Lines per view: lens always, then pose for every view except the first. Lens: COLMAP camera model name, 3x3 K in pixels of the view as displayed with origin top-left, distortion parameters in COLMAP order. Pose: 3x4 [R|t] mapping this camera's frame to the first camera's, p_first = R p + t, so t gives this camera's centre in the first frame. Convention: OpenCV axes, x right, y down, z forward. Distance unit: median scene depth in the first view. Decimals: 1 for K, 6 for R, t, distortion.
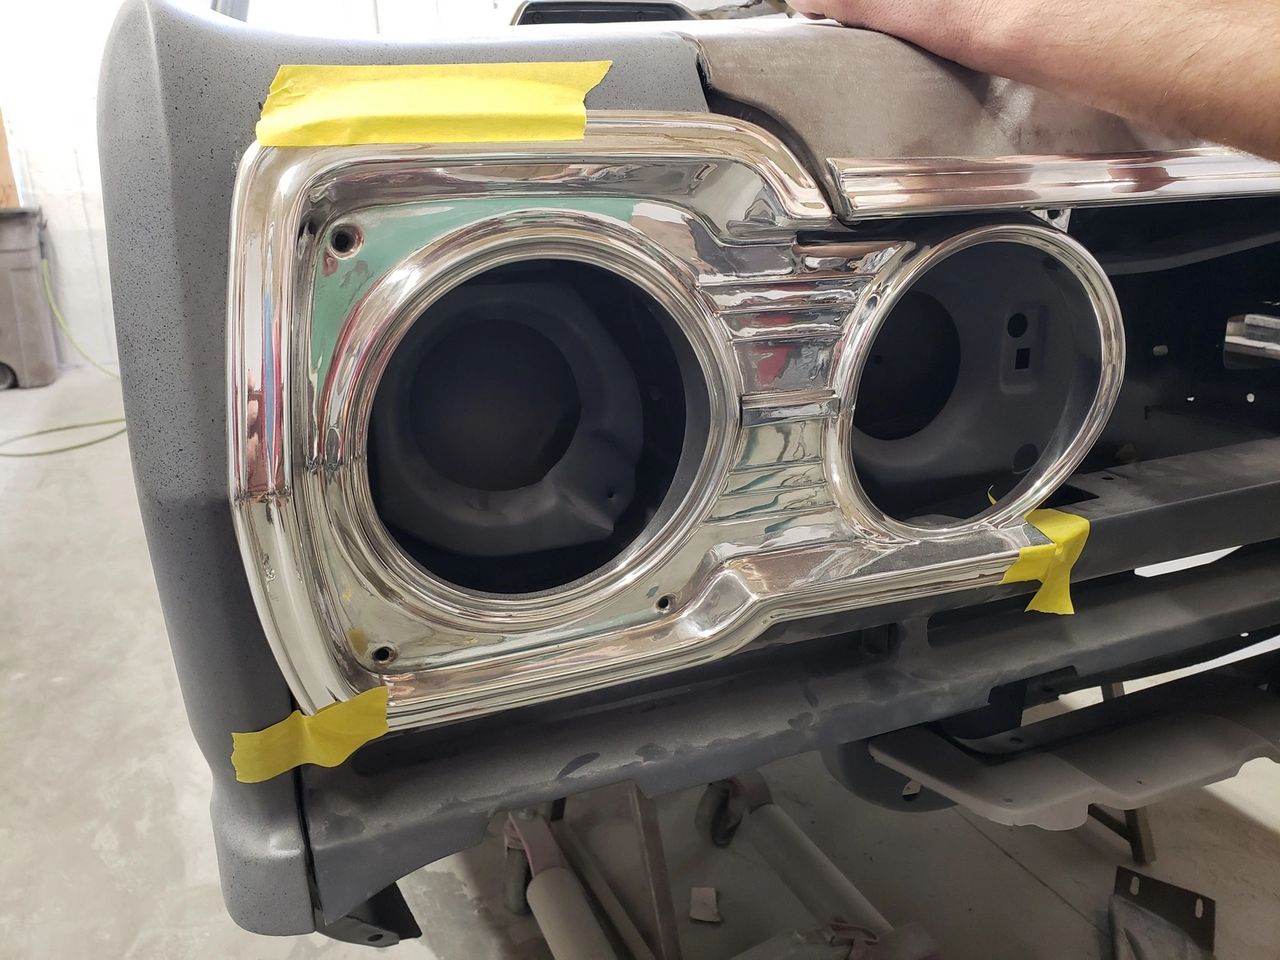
lens RADIAL K [[1058.8, 0, 640.0], [0, 1058.8, 480.0], [0, 0, 1]] dist [0.011194, 0.001117]
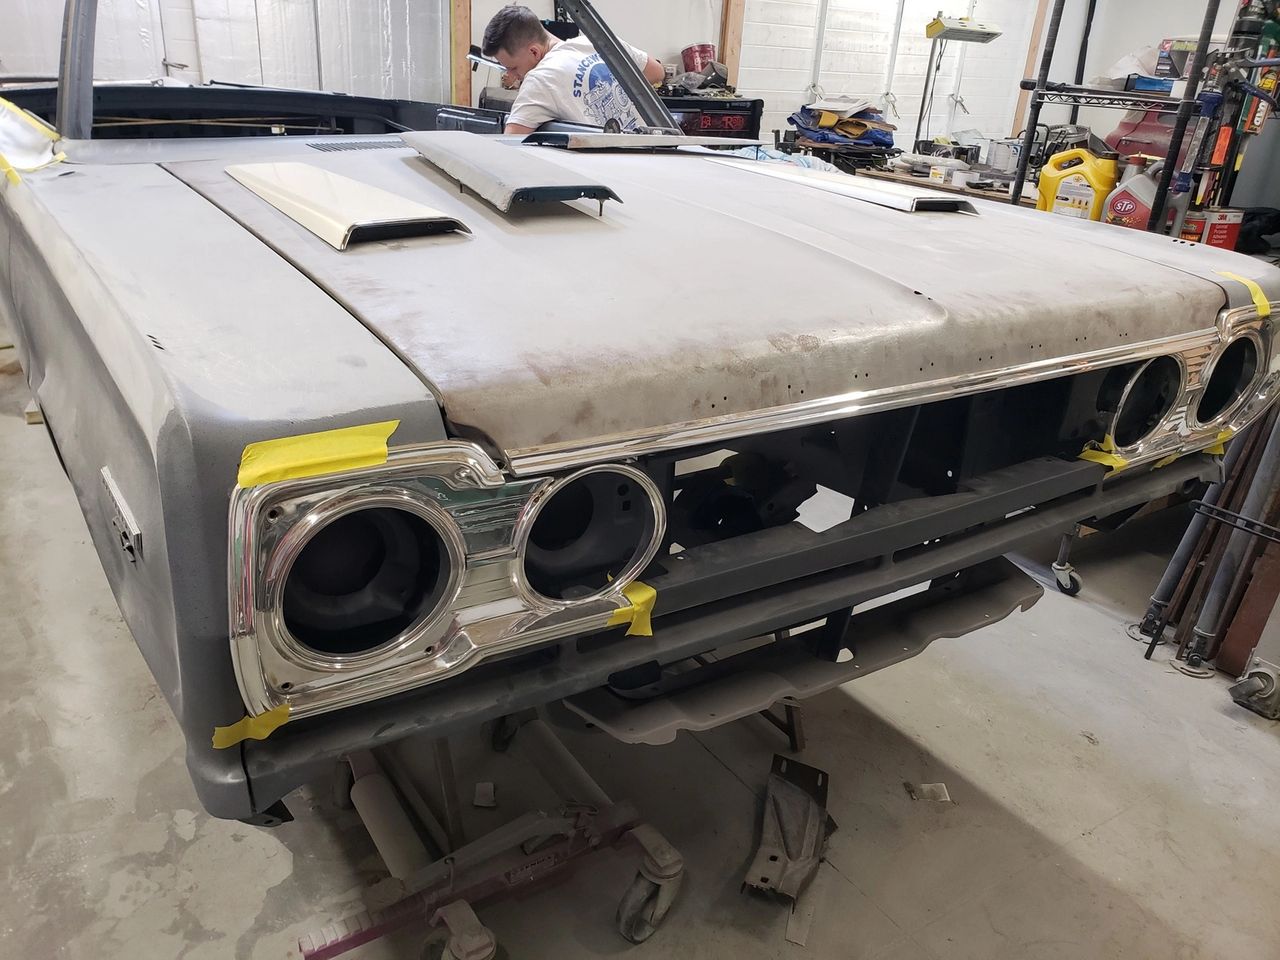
lens RADIAL K [[965.2, 0, 640.0], [0, 965.2, 480.0], [0, 0, 1]] dist [0.023252, -0.020958]
pose [[0.982129, 0.010769, 0.187902, 0.057367], [-0.023344, 0.997623, 0.064840, -0.271750], [-0.186757, -0.068067, 0.980045, -0.699303]]
